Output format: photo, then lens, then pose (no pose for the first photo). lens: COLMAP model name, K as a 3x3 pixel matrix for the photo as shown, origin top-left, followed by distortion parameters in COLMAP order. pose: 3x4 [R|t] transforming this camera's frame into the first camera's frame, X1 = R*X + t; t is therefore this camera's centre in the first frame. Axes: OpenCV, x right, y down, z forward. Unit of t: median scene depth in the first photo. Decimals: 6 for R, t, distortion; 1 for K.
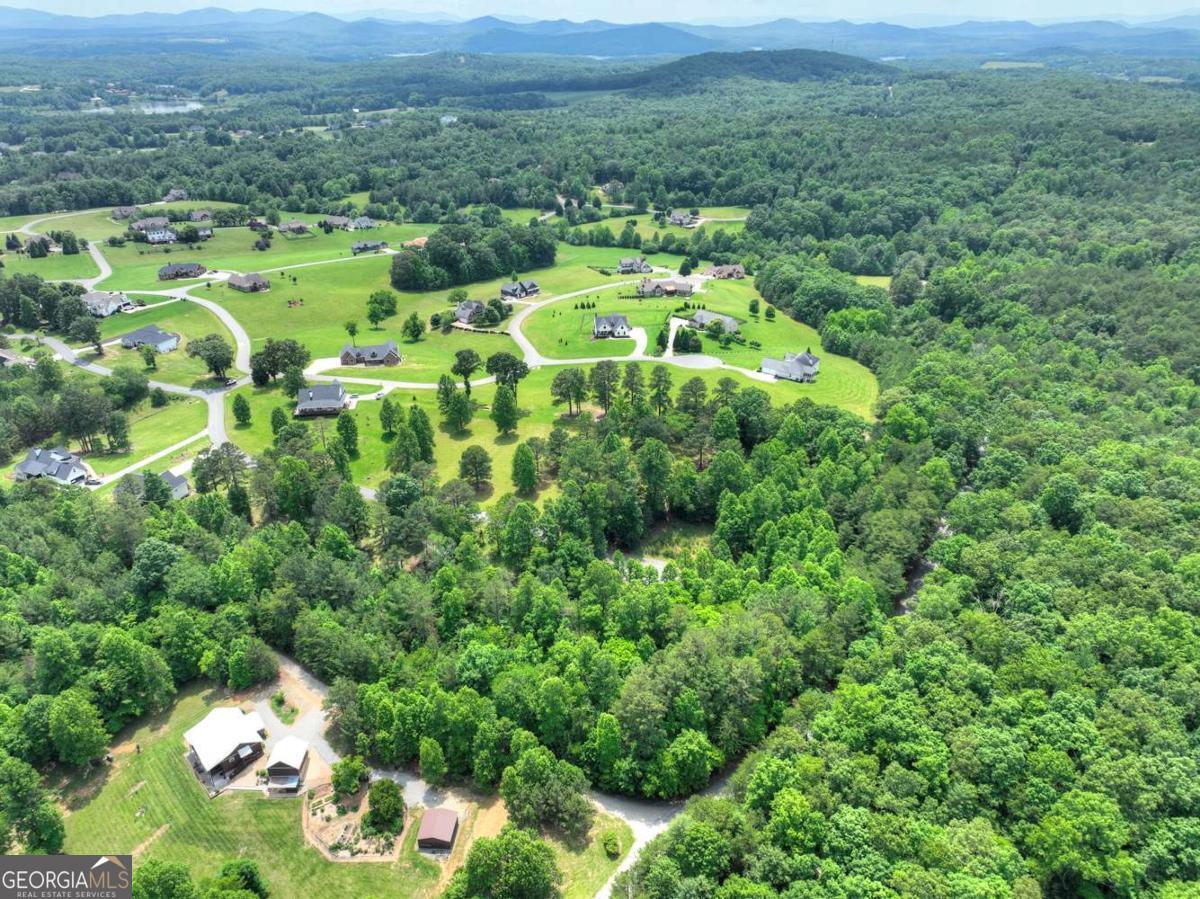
lens RADIAL K [[843.8, 0, 598.3], [0, 843.8, 450.5], [0, 0, 1]] dist [0.002150, 0.016628]
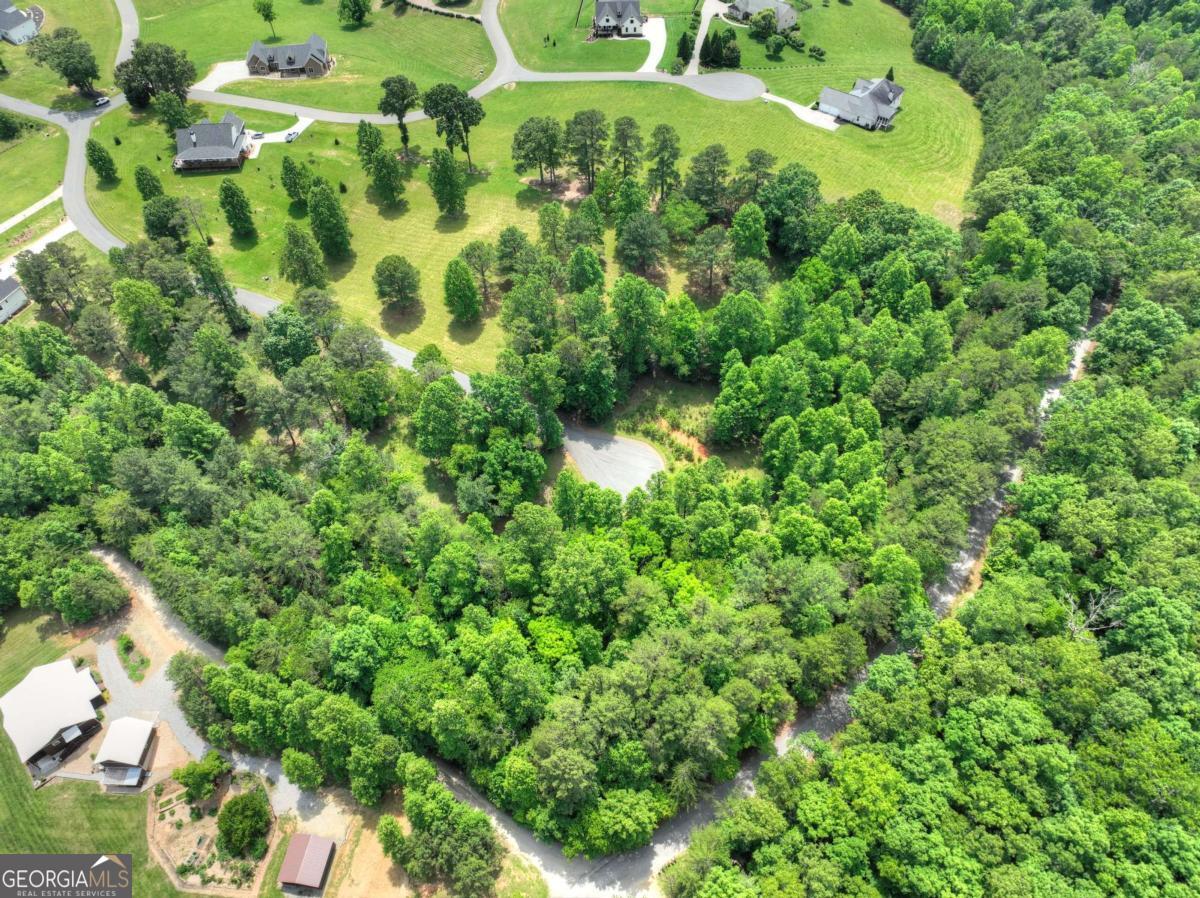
lens RADIAL K [[843.8, 0, 600.7], [0, 843.8, 449.4], [0, 0, 1]] dist [0.002150, 0.016628]
pose [[0.998371, 0.038756, -0.041863, 0.077555], [-0.018614, 0.914951, 0.403135, -0.173107], [0.053926, -0.401699, 0.914183, 0.337458]]
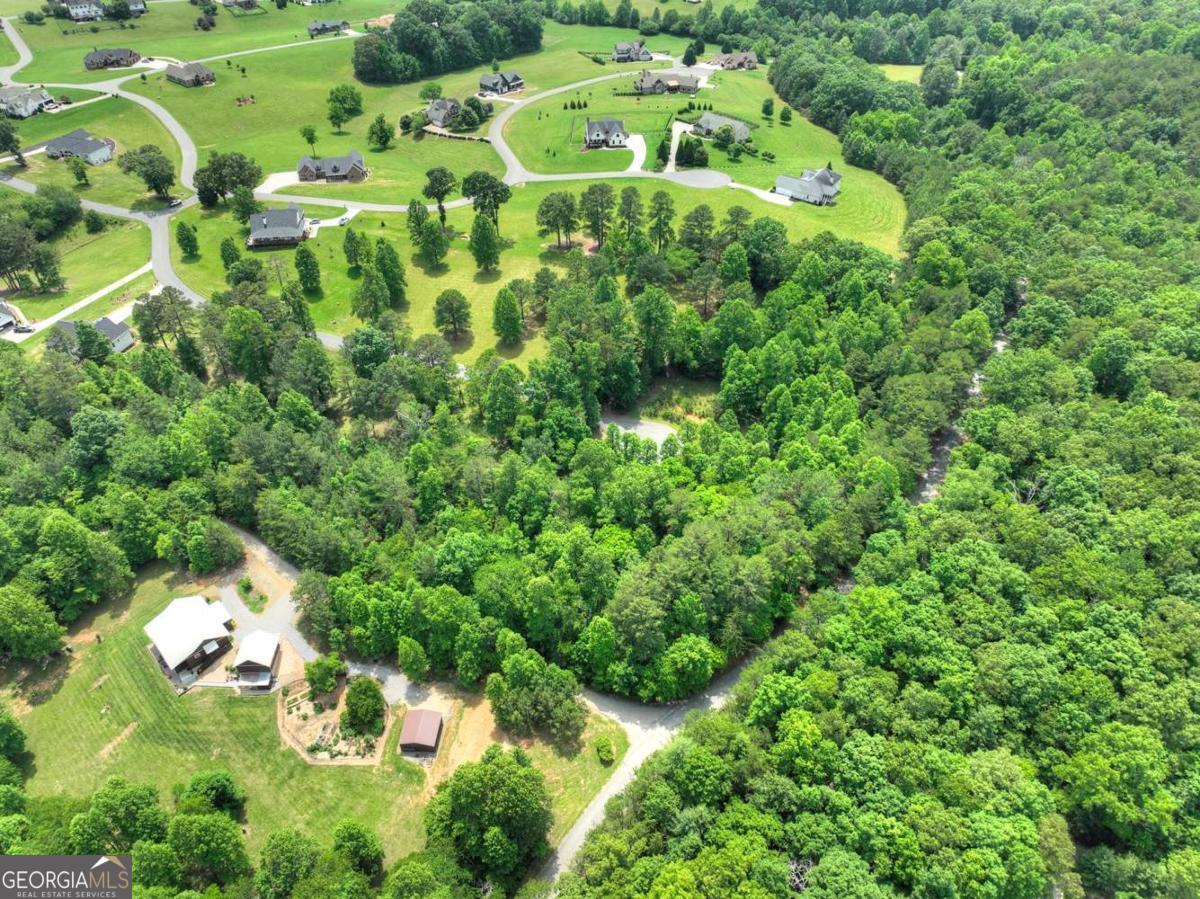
lens RADIAL K [[843.8, 0, 599.7], [0, 843.8, 448.2], [0, 0, 1]] dist [0.002150, 0.016628]
pose [[0.999959, -0.002760, 0.008606, 0.001808], [0.000660, 0.972003, 0.234966, -0.060999], [-0.009013, -0.234950, 0.971966, 0.117904]]
